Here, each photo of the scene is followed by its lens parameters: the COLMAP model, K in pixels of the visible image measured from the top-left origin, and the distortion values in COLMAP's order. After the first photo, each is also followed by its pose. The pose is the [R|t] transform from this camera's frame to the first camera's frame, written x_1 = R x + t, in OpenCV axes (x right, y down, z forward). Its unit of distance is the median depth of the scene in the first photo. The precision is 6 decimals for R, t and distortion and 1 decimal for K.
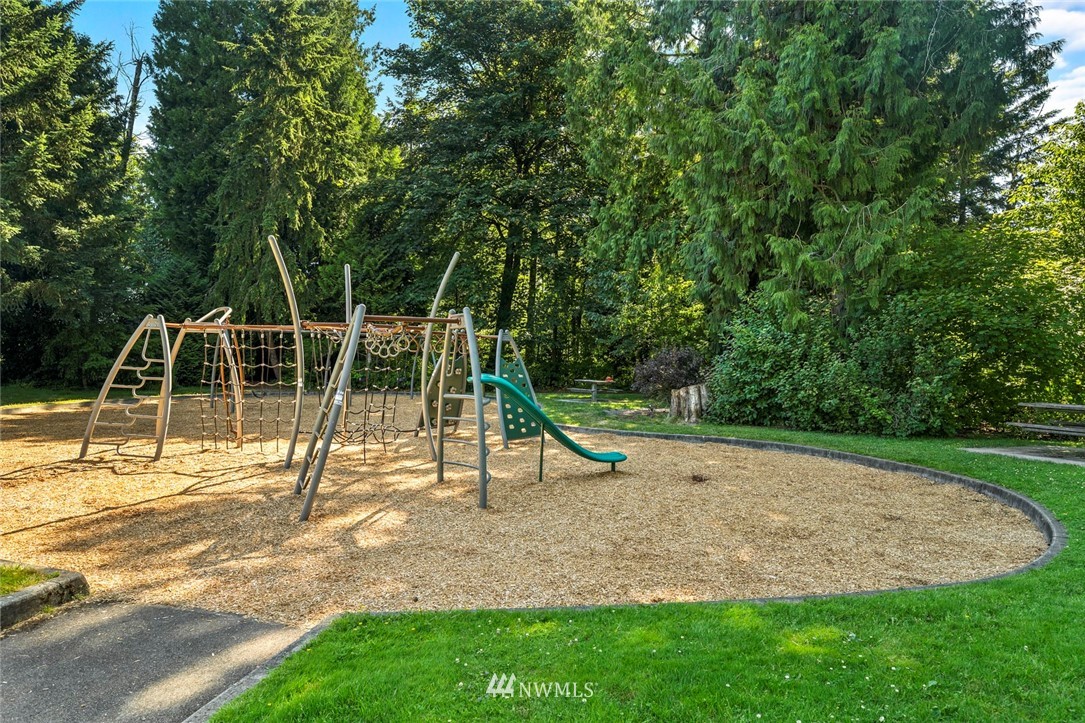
lens RADIAL K [[628.4, 0, 542.5], [0, 628.4, 361.5], [0, 0, 1]] dist [0.002234, 0.000243]
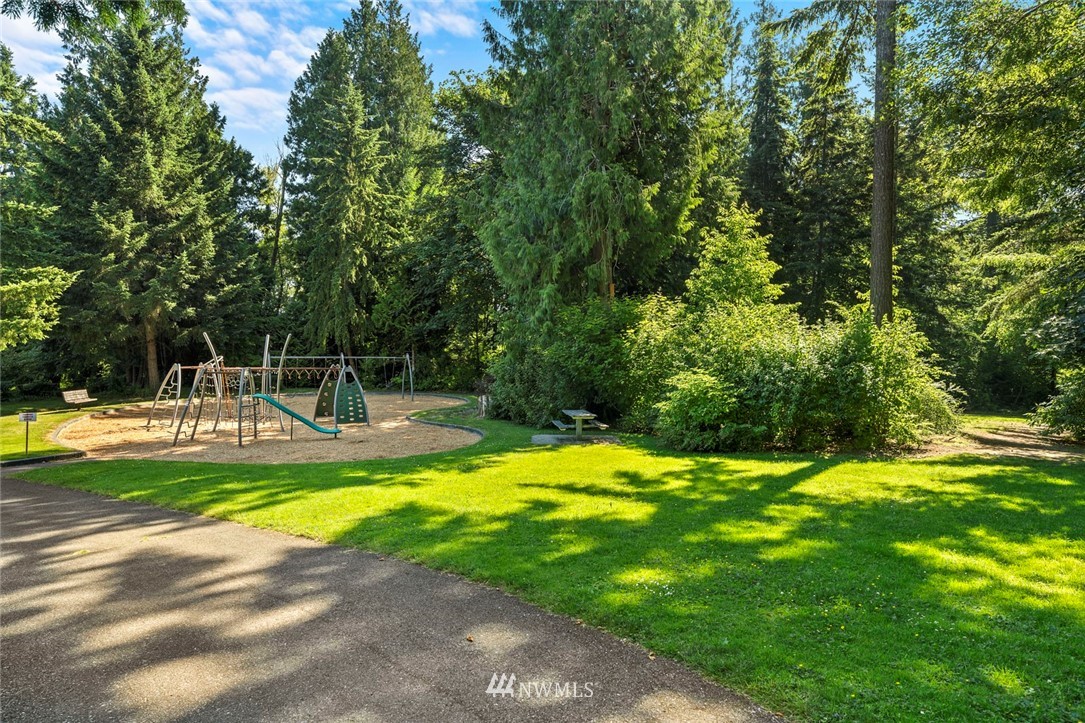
lens RADIAL K [[628.4, 0, 542.5], [0, 628.4, 361.5], [0, 0, 1]] dist [0.002234, 0.000243]
pose [[0.955749, -0.005177, -0.294139, 0.712034], [0.007028, 0.999962, 0.005234, -0.046202], [0.294100, -0.007070, 0.955748, -0.422816]]
